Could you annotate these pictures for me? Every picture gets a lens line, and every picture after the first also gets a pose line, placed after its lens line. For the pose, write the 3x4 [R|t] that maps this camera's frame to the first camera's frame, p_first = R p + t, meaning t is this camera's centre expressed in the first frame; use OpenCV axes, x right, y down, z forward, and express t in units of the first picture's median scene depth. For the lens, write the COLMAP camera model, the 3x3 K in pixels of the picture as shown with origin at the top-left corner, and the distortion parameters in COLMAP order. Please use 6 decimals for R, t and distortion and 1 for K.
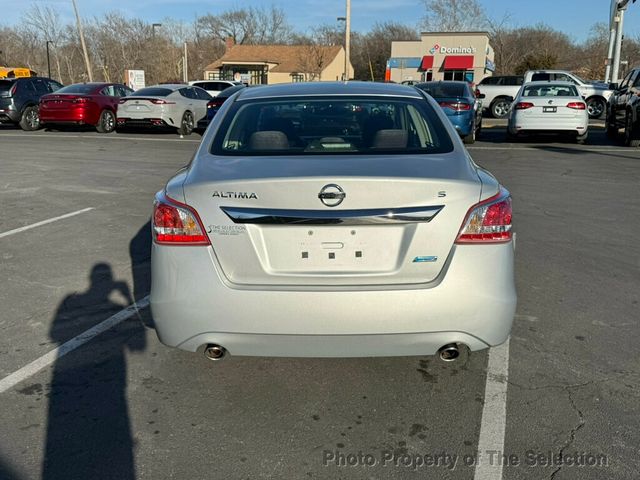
lens RADIAL K [[627.0, 0, 320.0], [0, 627.0, 245.7], [0, 0, 1]] dist [0.168800, -0.312174]
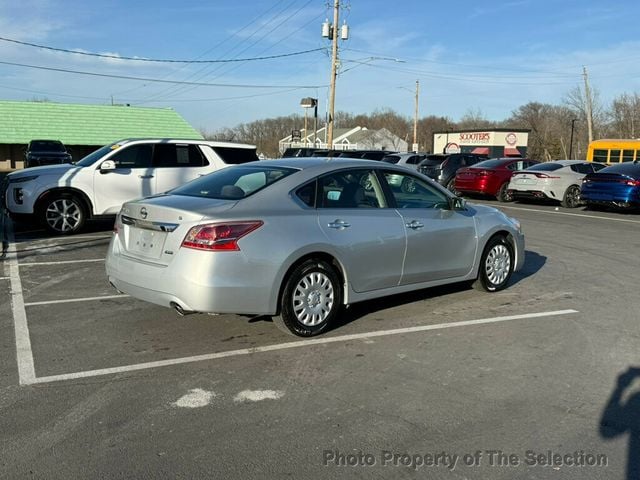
lens RADIAL K [[627.0, 0, 320.0], [0, 627.0, 245.7], [0, 0, 1]] dist [0.168800, -0.312174]
pose [[0.696751, 0.117700, -0.707591, 0.254414], [-0.196686, 0.979987, -0.030663, -0.003842], [0.689820, 0.160538, 0.705957, 0.001100]]
